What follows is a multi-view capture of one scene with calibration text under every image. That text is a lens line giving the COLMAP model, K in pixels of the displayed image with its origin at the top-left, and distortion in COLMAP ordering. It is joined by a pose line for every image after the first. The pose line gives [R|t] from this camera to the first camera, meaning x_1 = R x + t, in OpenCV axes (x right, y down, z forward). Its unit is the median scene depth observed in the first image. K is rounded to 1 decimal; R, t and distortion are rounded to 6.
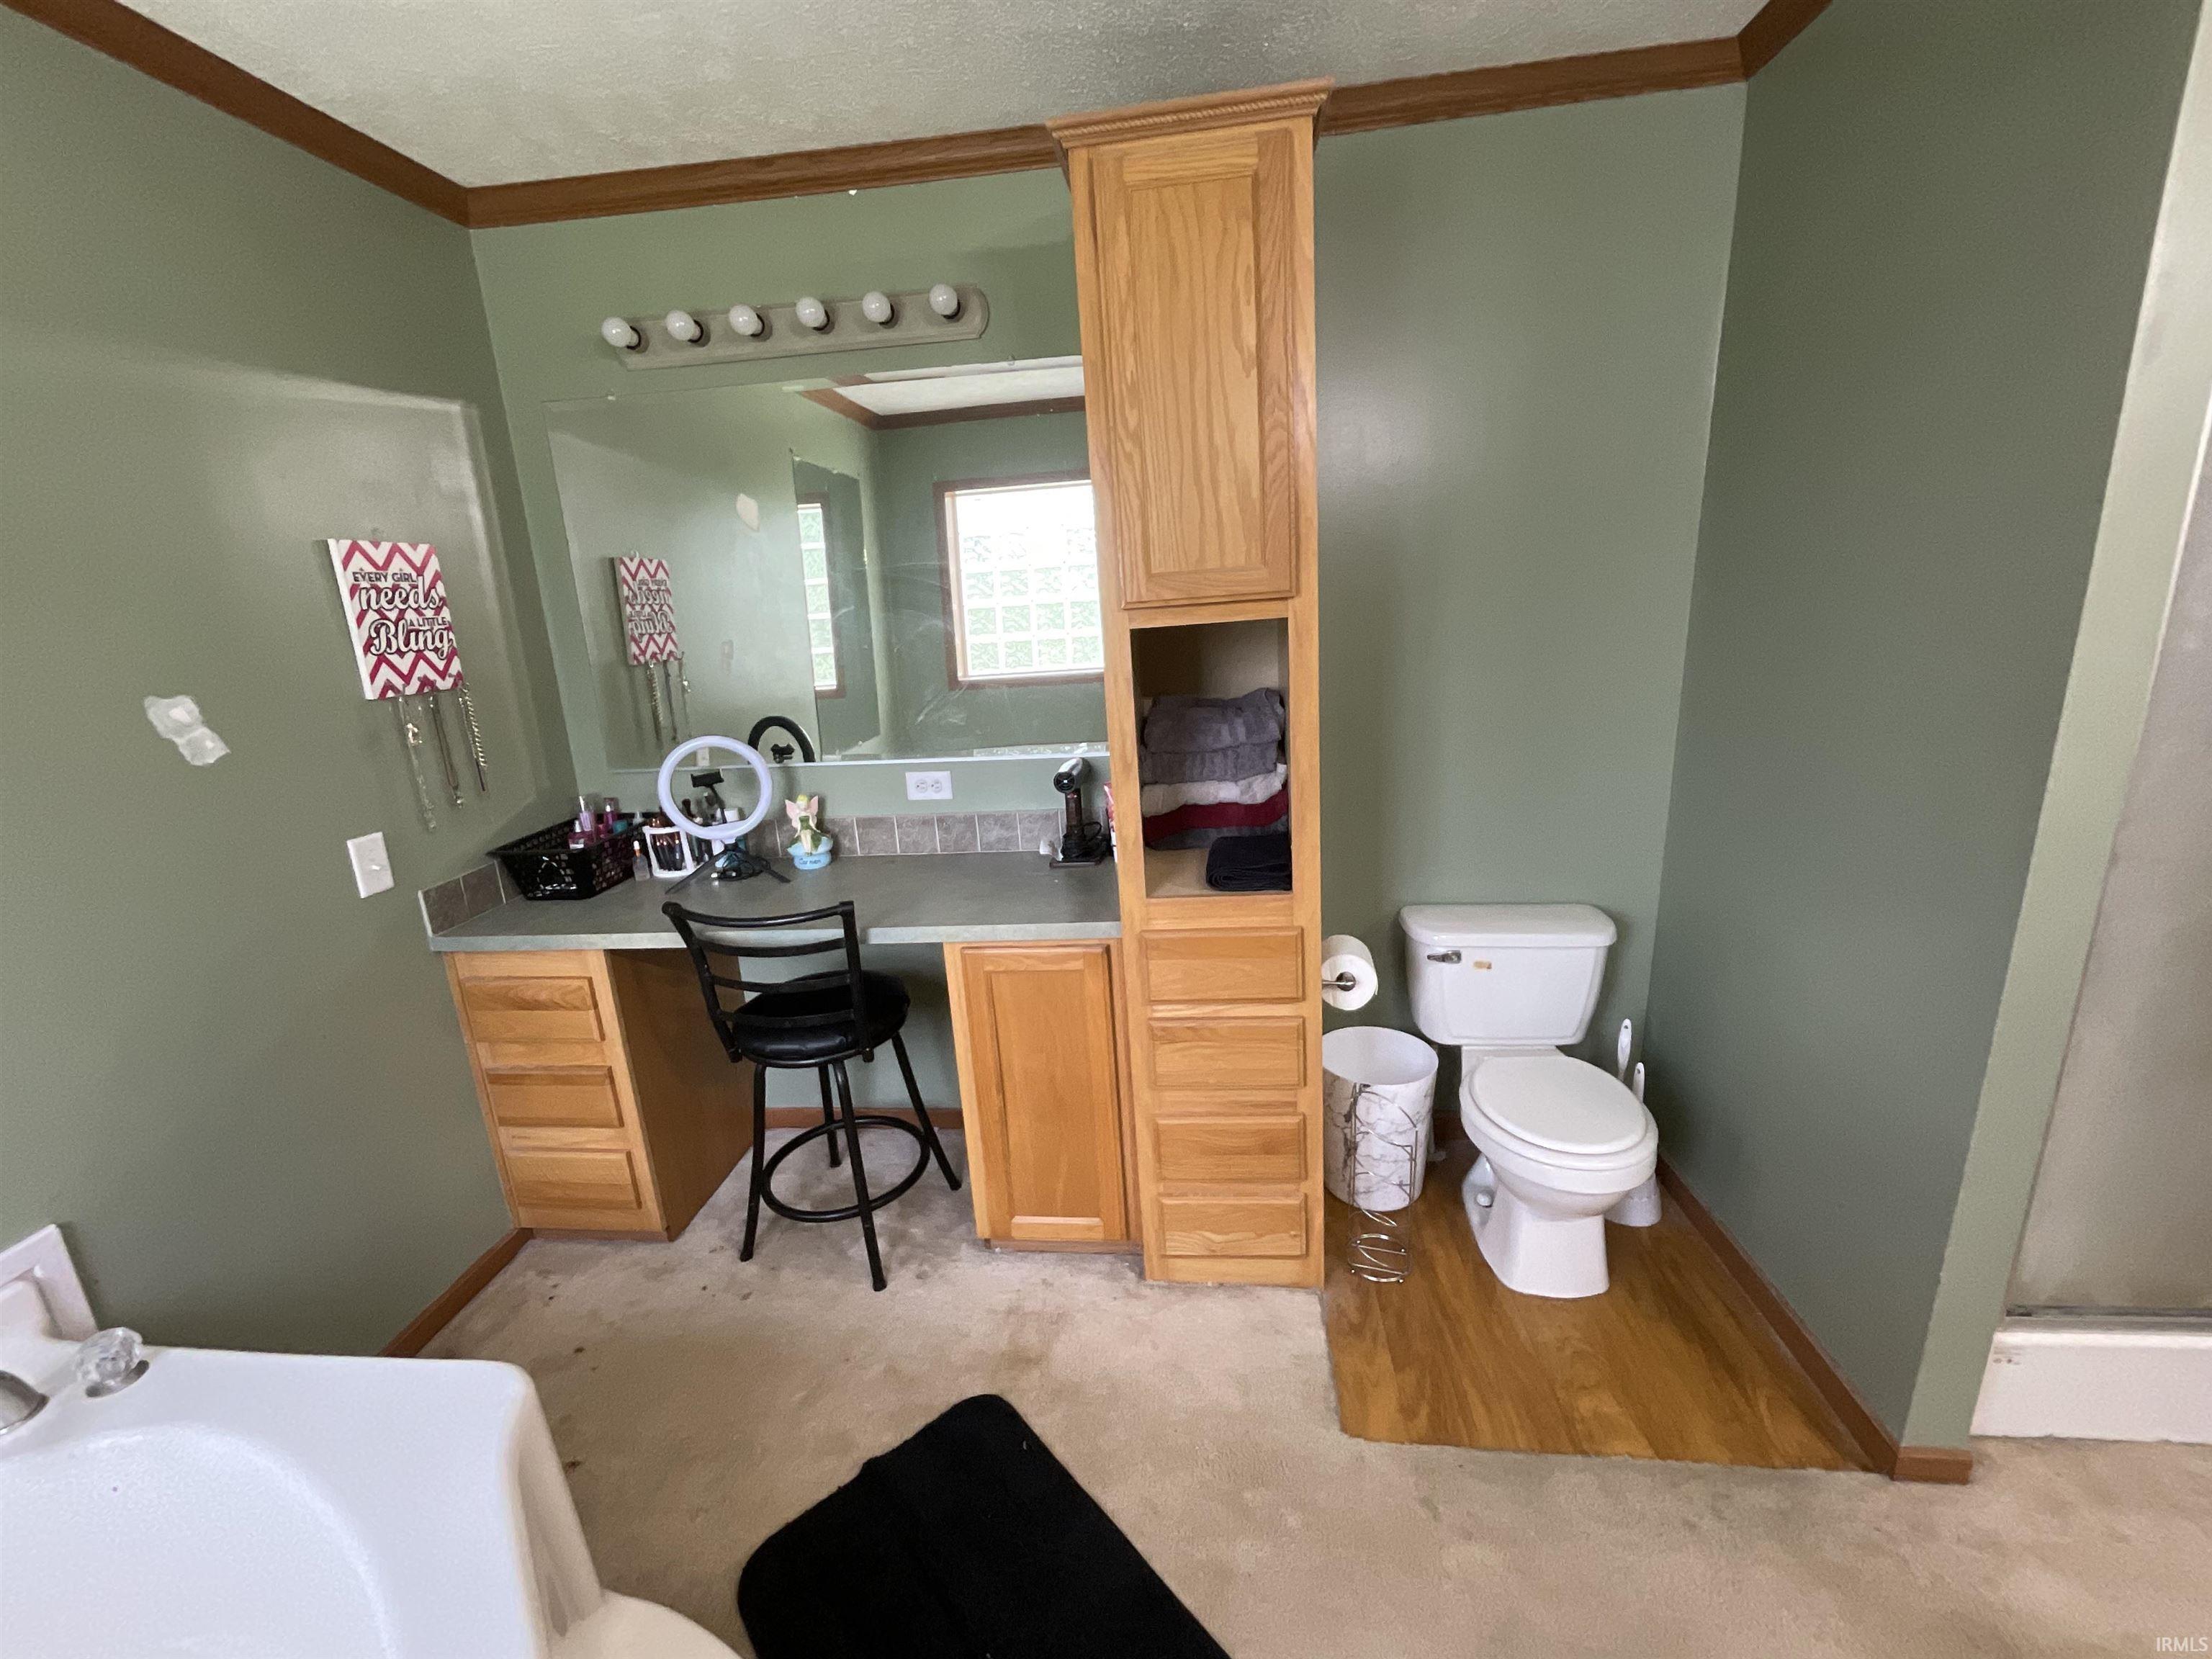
lens RADIAL K [[907.5, 0, 1105.8], [0, 907.5, 829.7], [0, 0, 1]] dist [-0.009108, 0.005247]
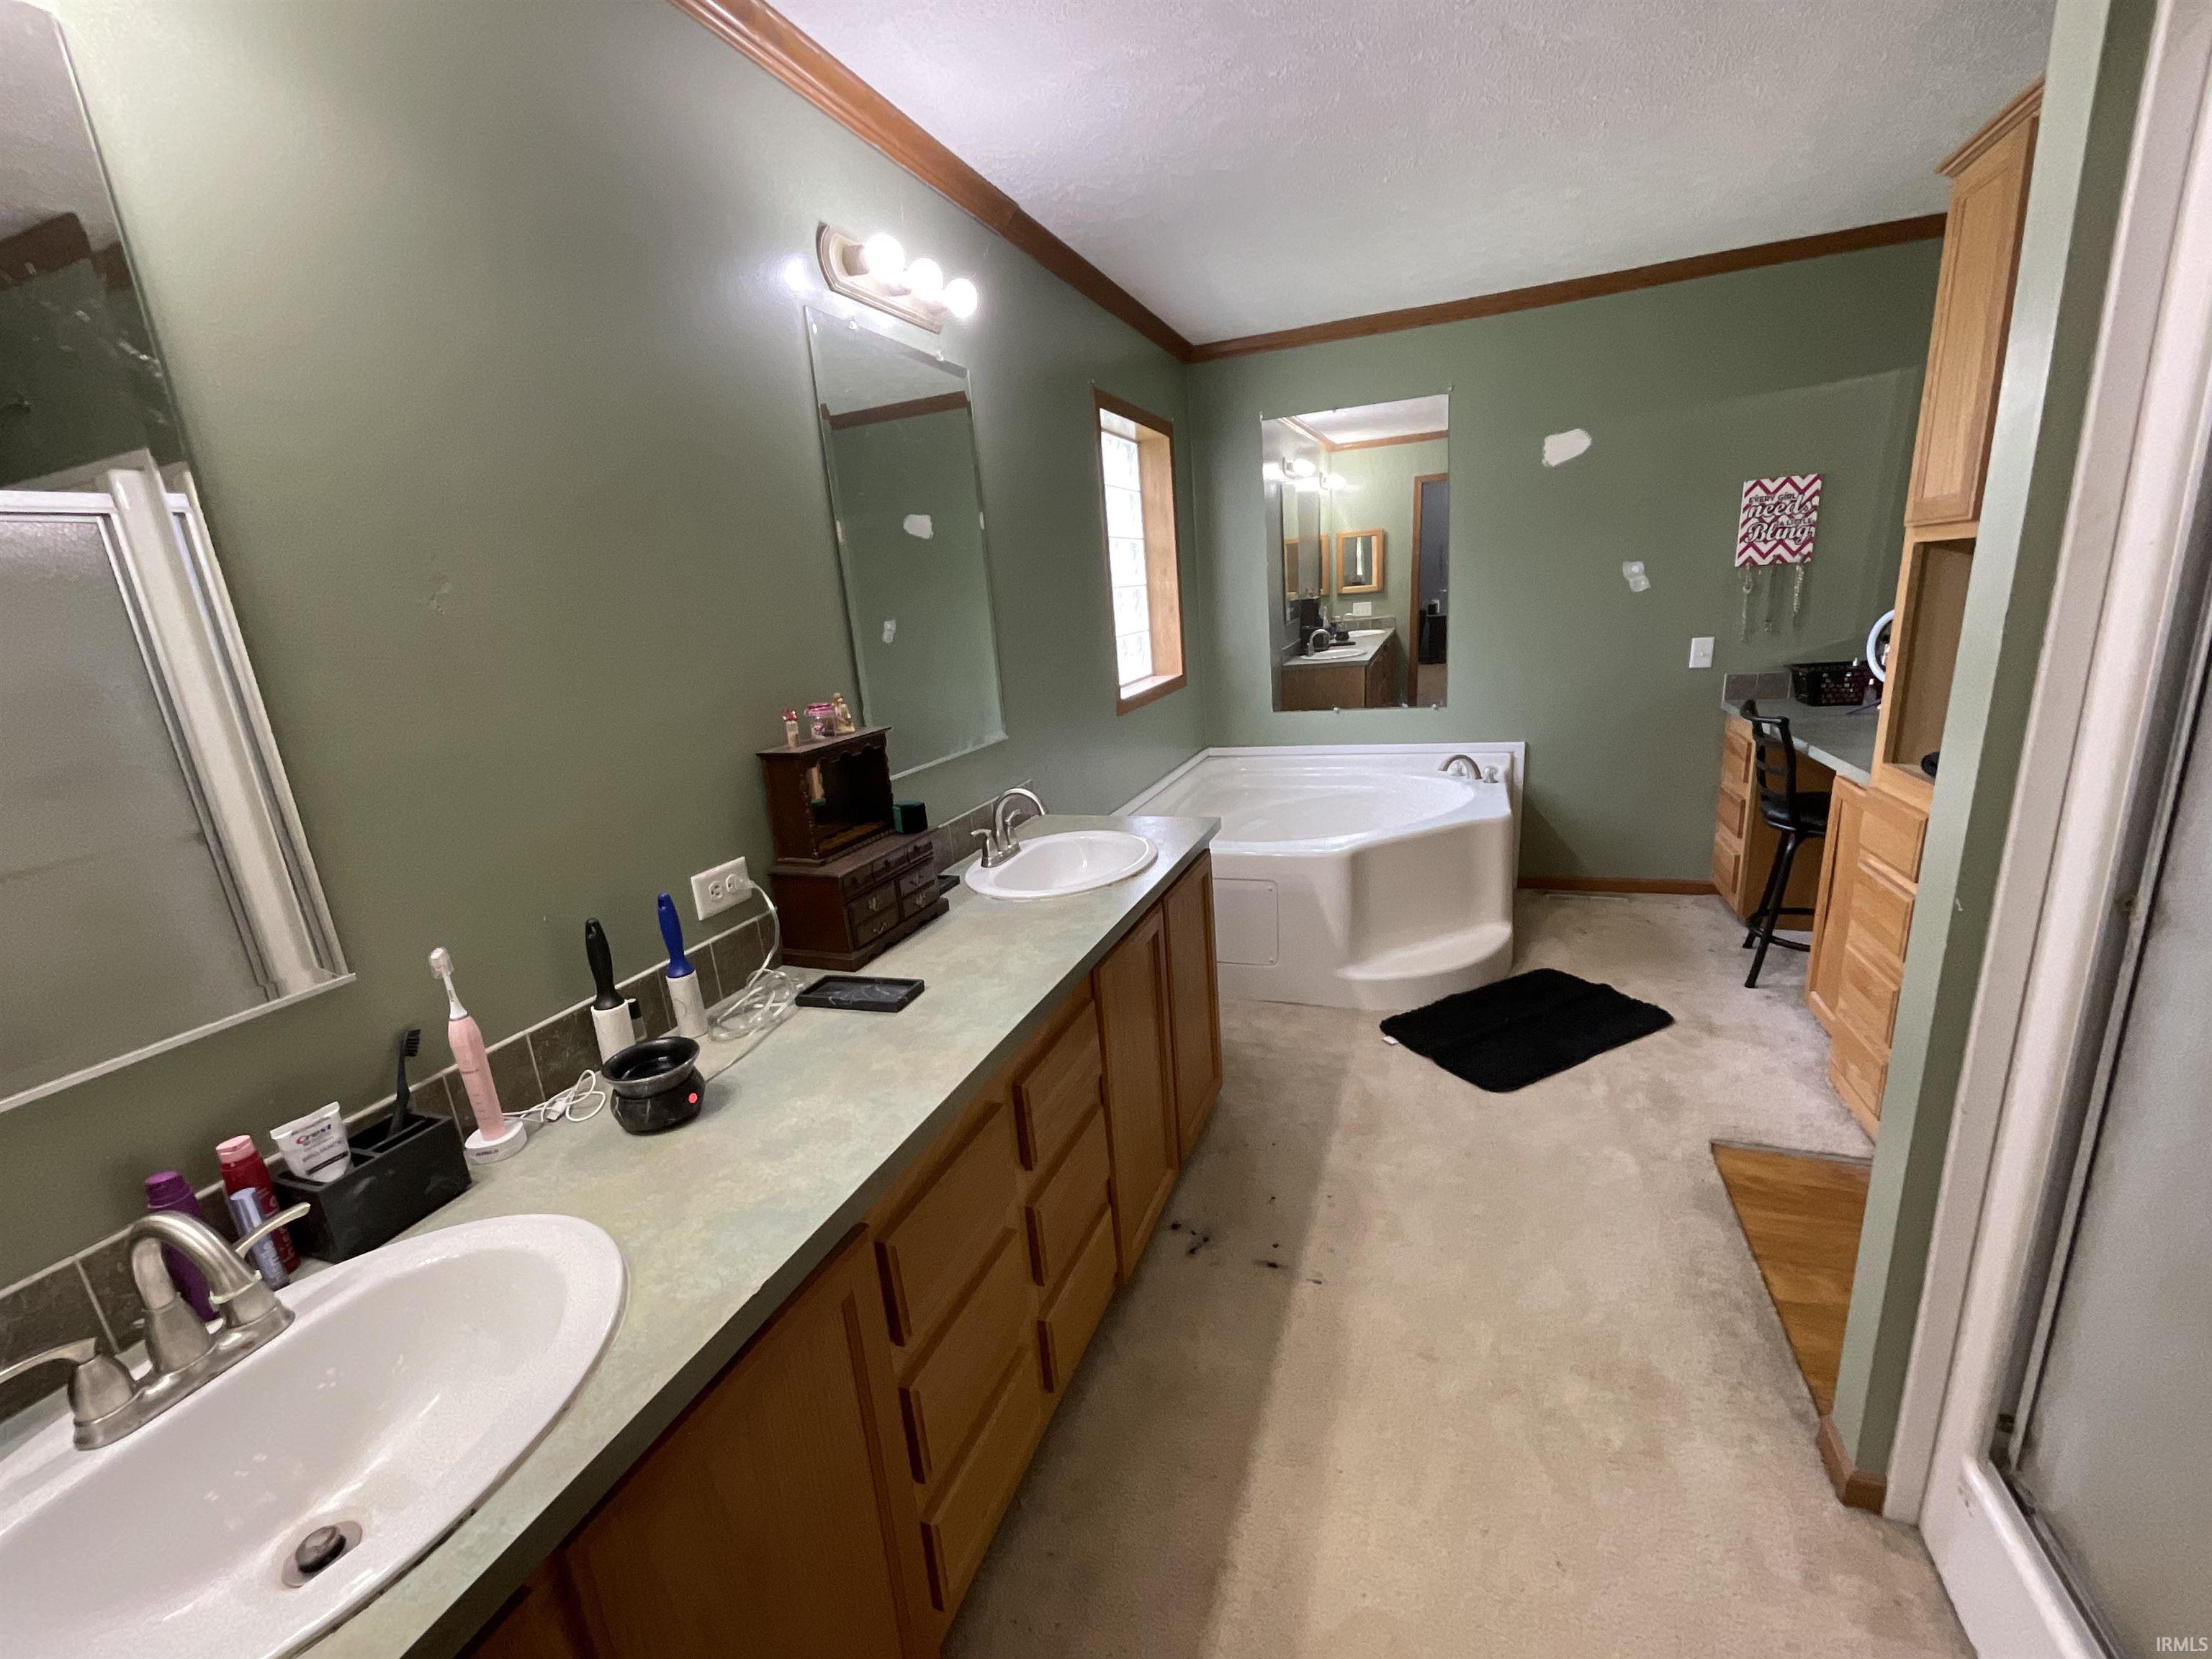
lens RADIAL K [[907.5, 0, 1106.1], [0, 907.5, 837.0], [0, 0, 1]] dist [-0.009108, 0.005247]
pose [[-0.253418, 0.325858, -0.910821, 1.394063], [-0.159877, 0.914500, 0.371657, -0.115727], [0.954054, 0.239804, -0.179654, 0.209823]]
